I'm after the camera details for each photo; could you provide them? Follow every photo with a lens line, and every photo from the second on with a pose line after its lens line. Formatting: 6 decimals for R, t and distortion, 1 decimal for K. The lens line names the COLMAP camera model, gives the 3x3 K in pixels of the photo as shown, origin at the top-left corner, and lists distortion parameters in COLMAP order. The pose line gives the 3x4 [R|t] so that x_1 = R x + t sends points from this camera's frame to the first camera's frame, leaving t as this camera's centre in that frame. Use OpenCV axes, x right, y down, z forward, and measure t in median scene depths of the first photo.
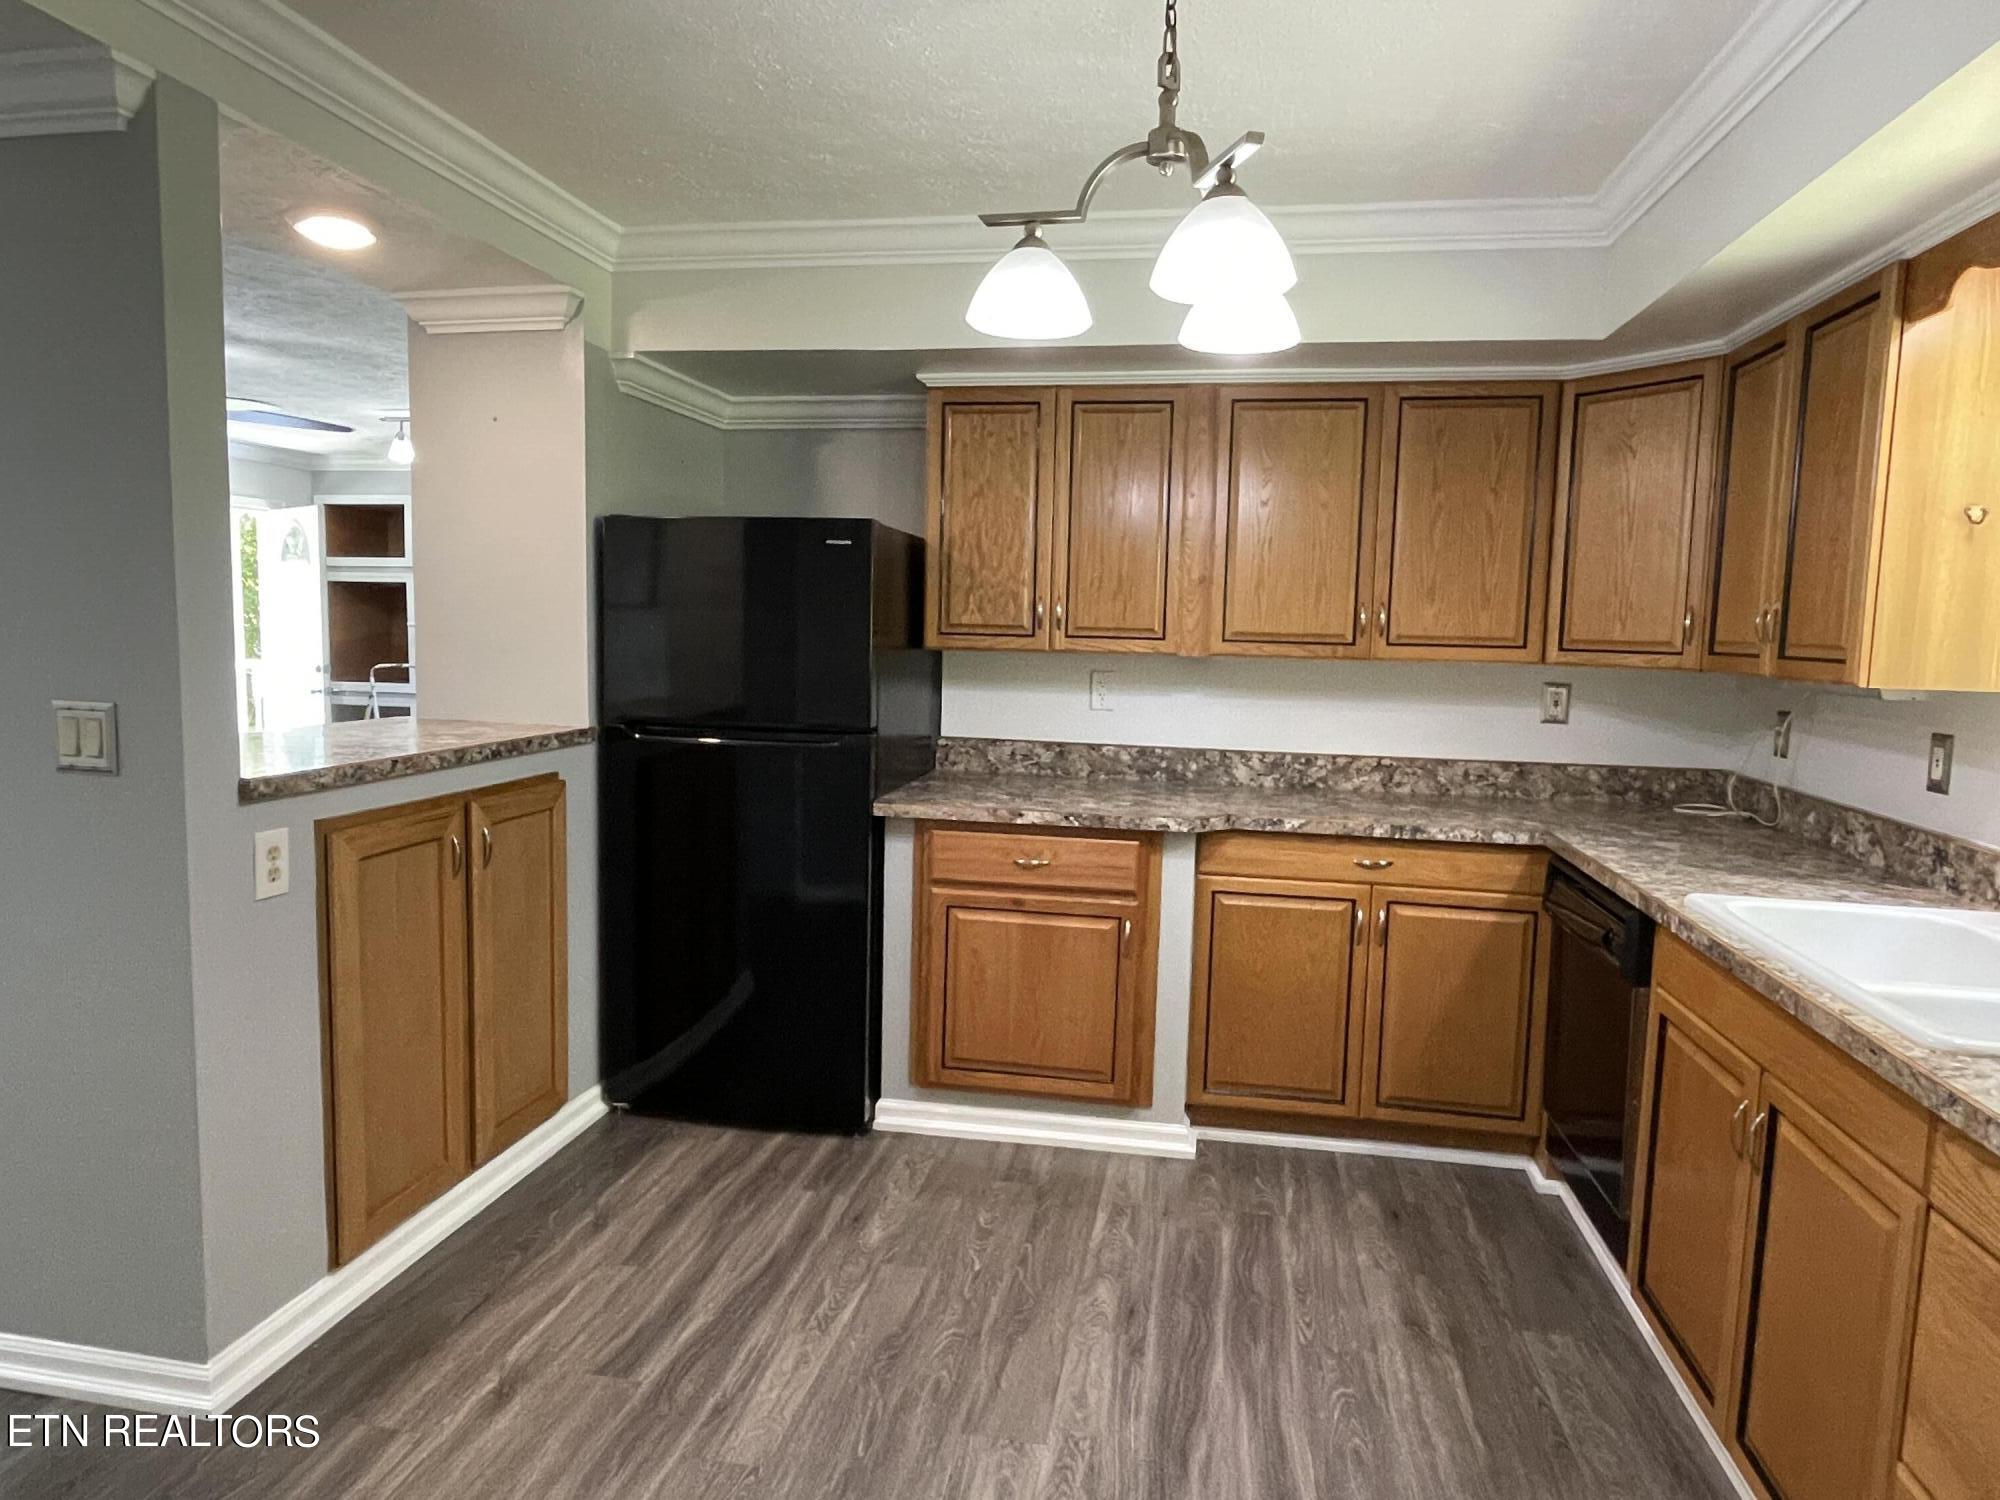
lens RADIAL K [[1214.1, 0, 1011.1], [0, 1214.1, 748.7], [0, 0, 1]] dist [0.000323, 0.003501]
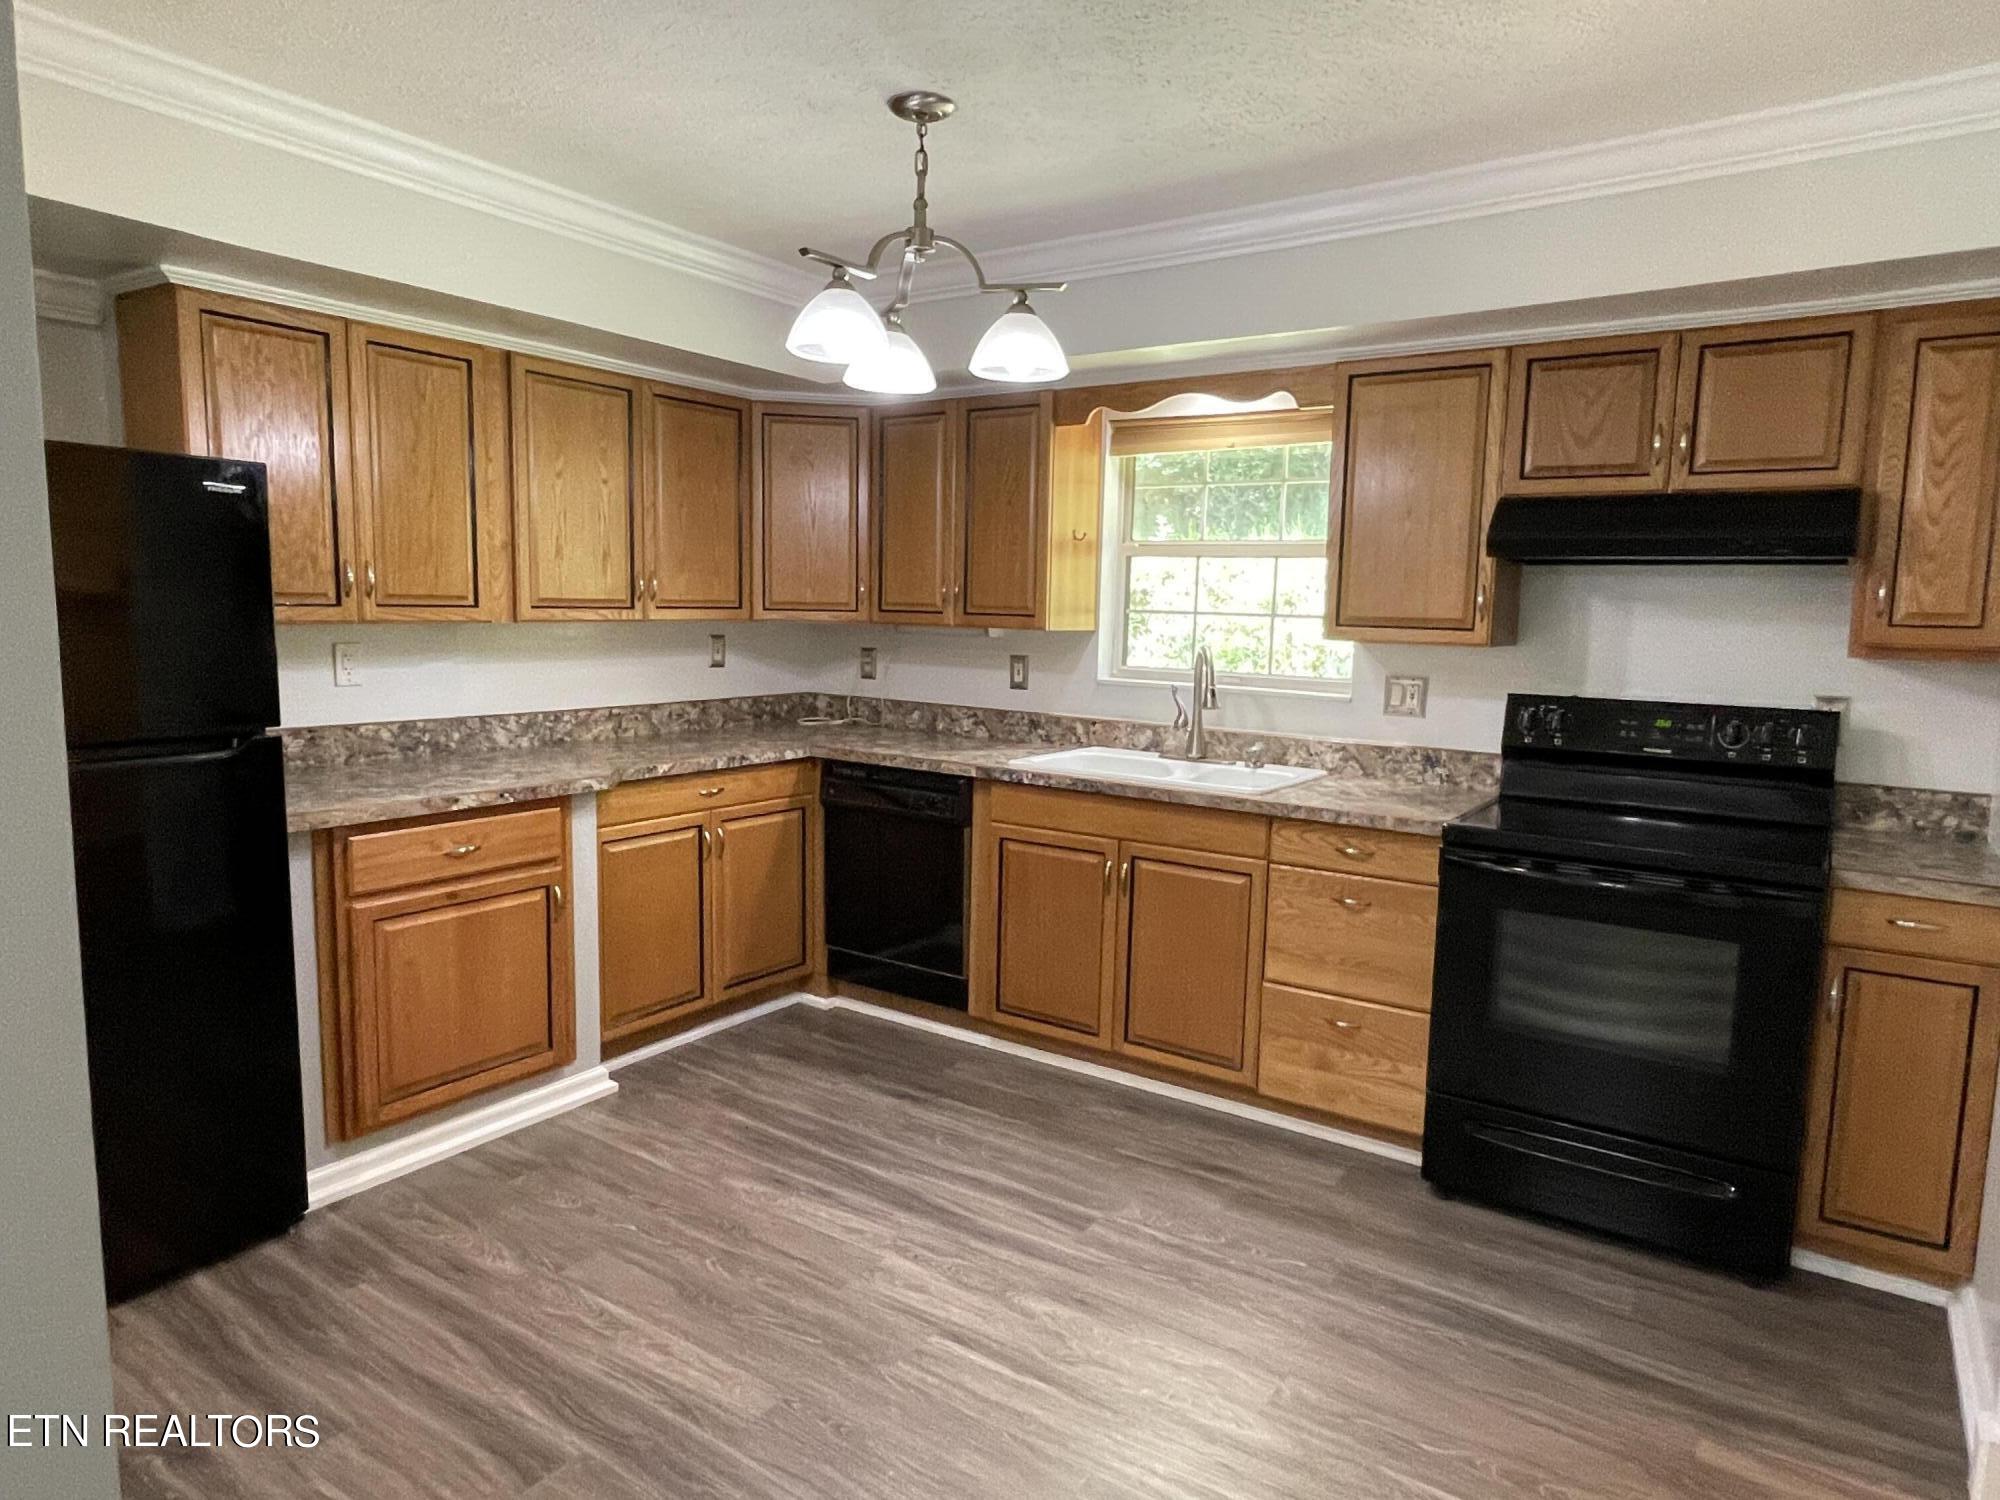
lens RADIAL K [[1214.1, 0, 1014.0], [0, 1214.1, 754.0], [0, 0, 1]] dist [0.000323, 0.003501]
pose [[0.408353, -0.128800, 0.903691, -0.648231], [0.082283, 0.991159, 0.104085, -0.042009], [-0.909108, 0.031854, 0.415341, 0.224529]]
